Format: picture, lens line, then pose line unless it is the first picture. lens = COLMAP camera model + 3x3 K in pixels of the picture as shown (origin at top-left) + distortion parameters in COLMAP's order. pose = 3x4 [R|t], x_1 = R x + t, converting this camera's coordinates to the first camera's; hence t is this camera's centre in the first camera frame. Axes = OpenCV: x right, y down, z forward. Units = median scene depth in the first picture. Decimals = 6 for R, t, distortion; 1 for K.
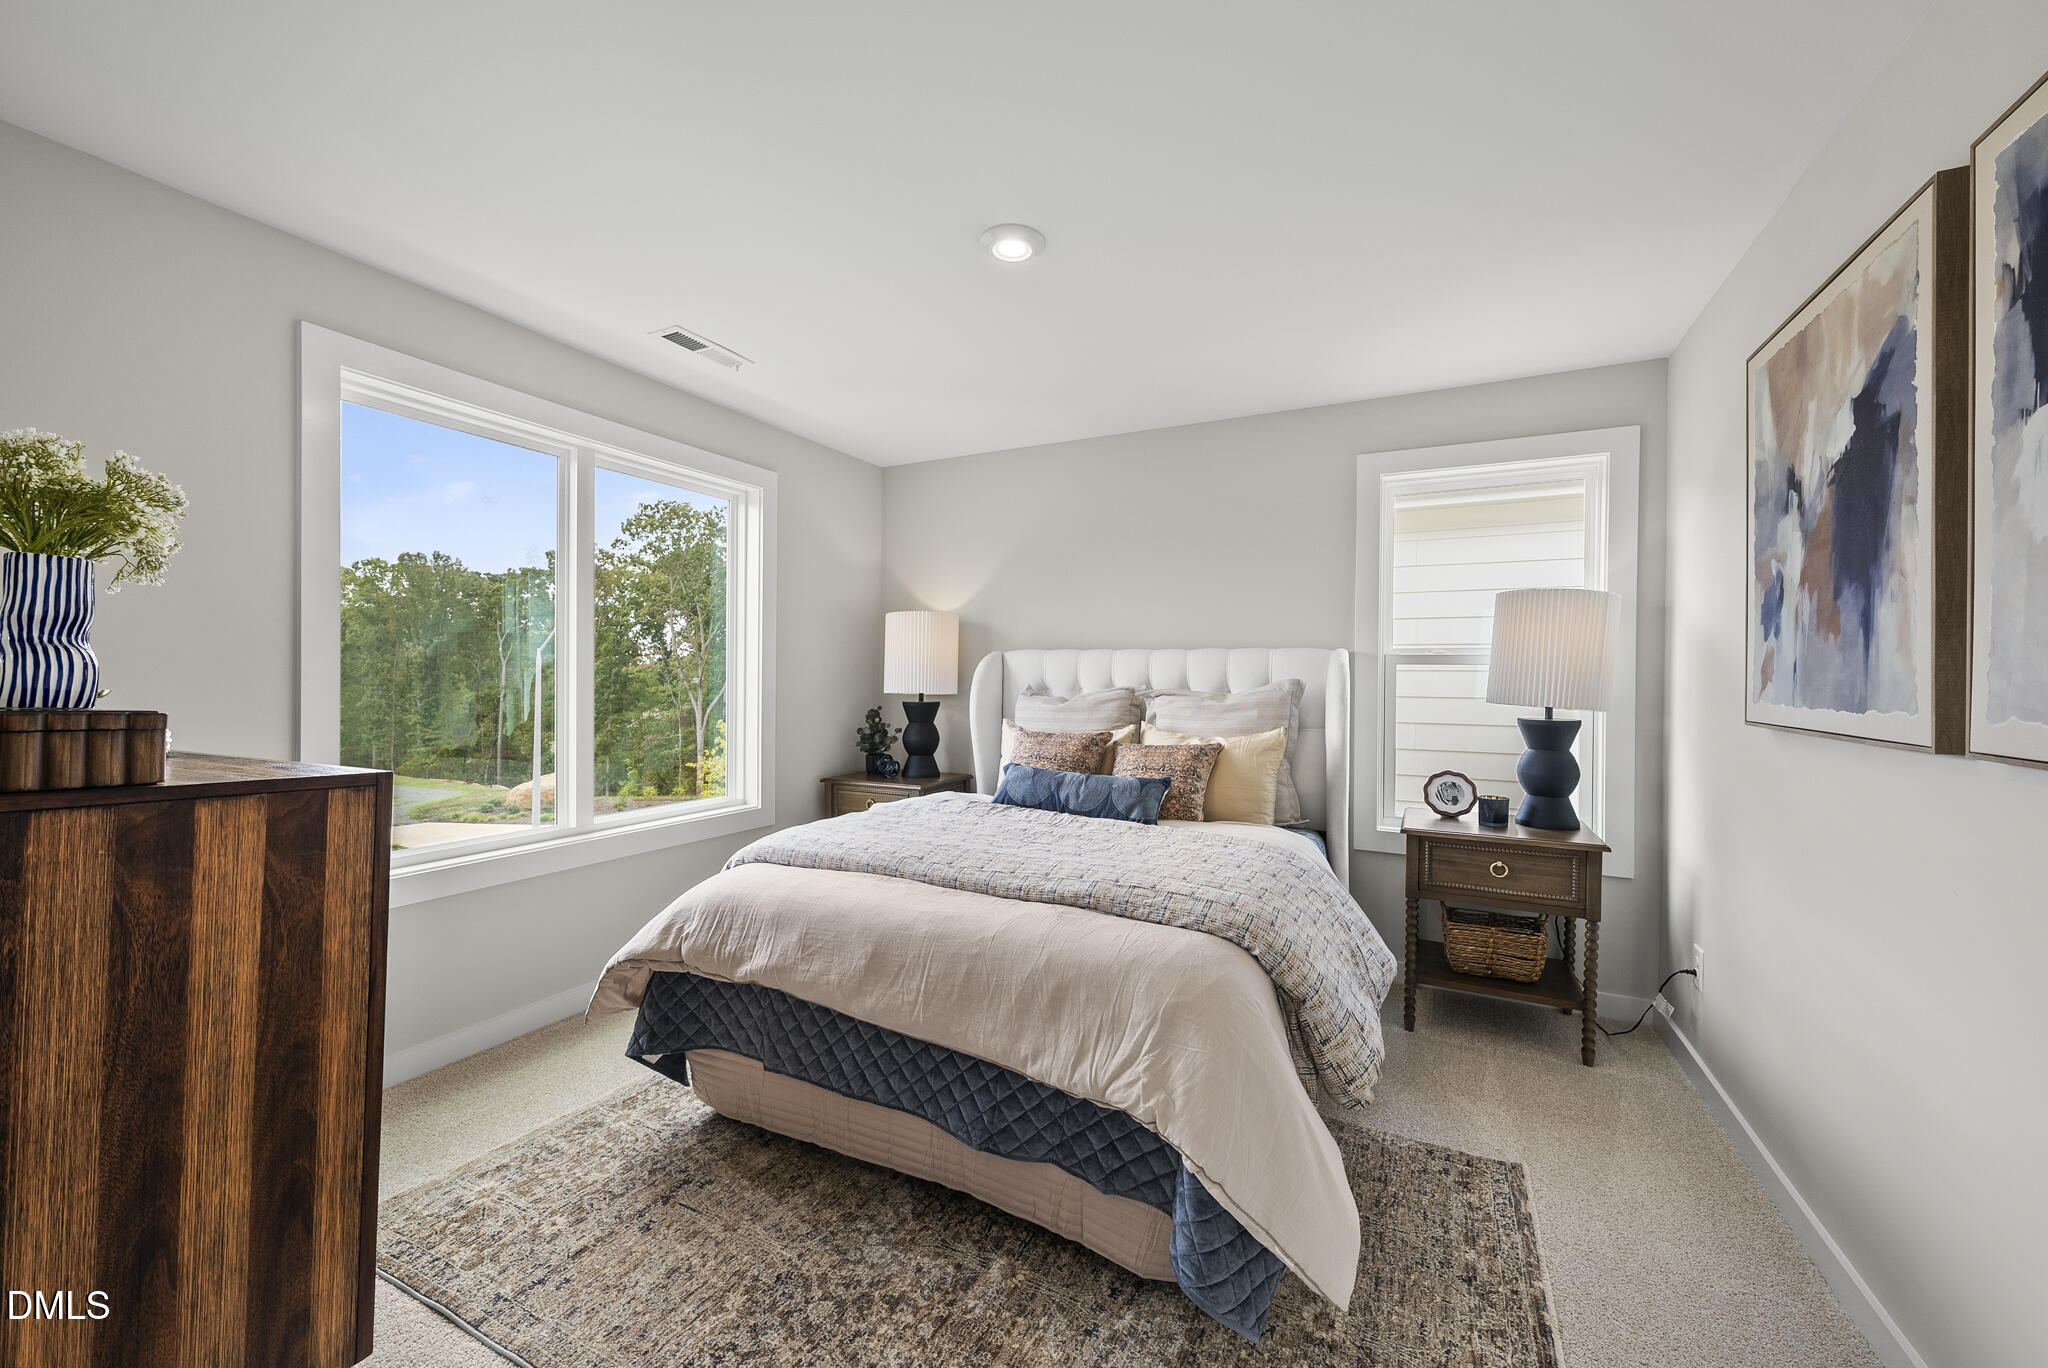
lens RADIAL K [[783.0, 0, 1027.7], [0, 783.0, 684.4], [0, 0, 1]] dist [-0.003389, 0.000576]
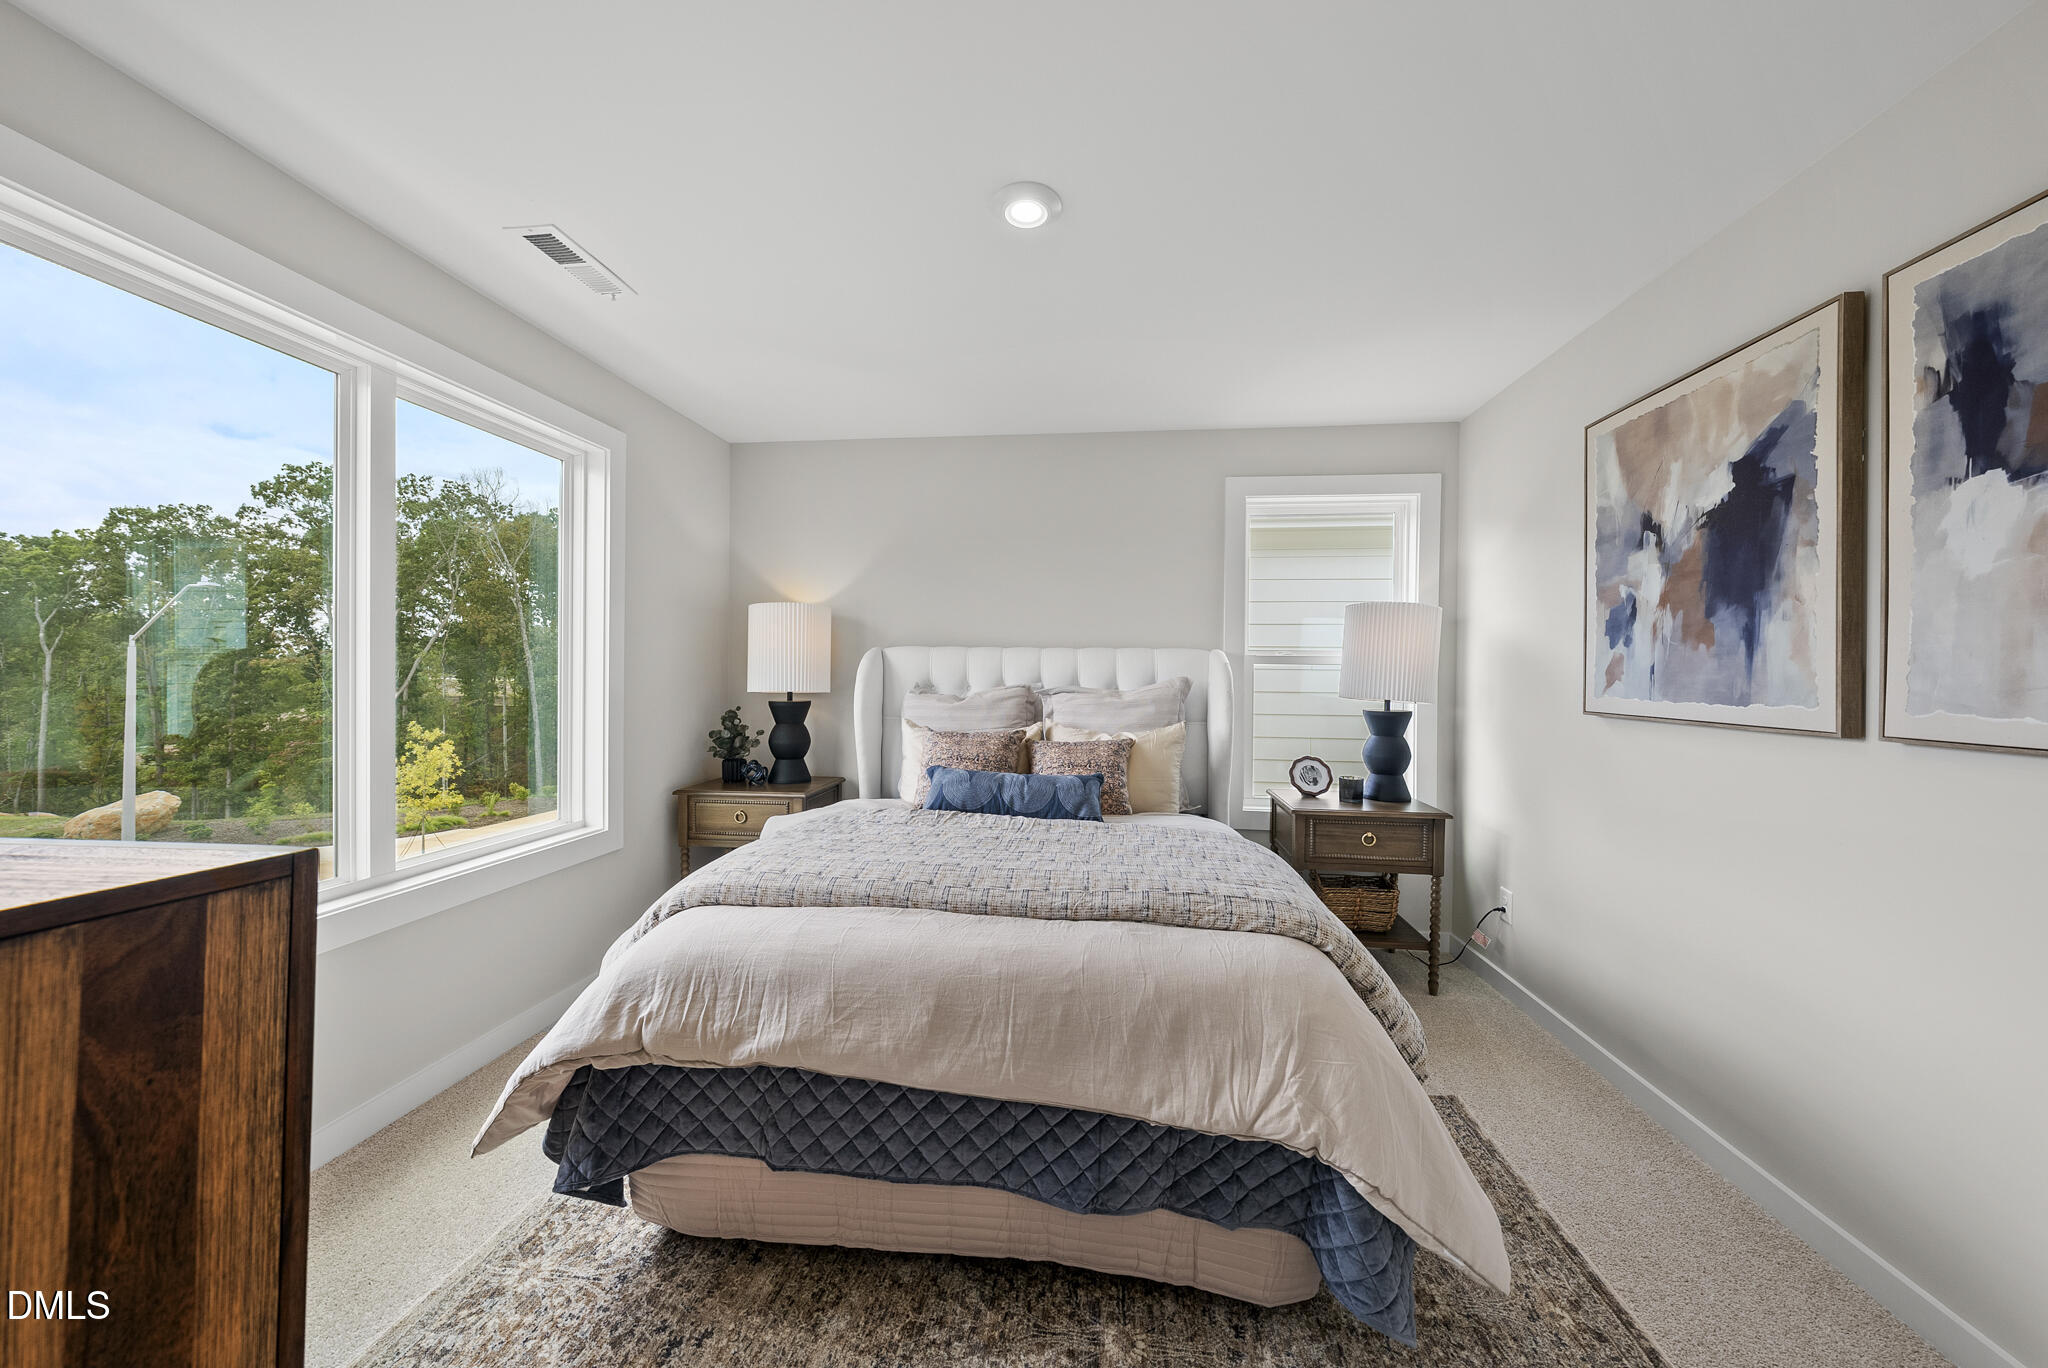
lens RADIAL K [[717.9, 0, 1025.9], [0, 717.9, 680.9], [0, 0, 1]] dist [-0.004063, 0.000010]
pose [[0.938375, -0.002200, 0.345612, -0.350424], [0.001363, 0.999996, 0.002662, -0.007292], [-0.345616, -0.002027, 0.938374, 0.230416]]
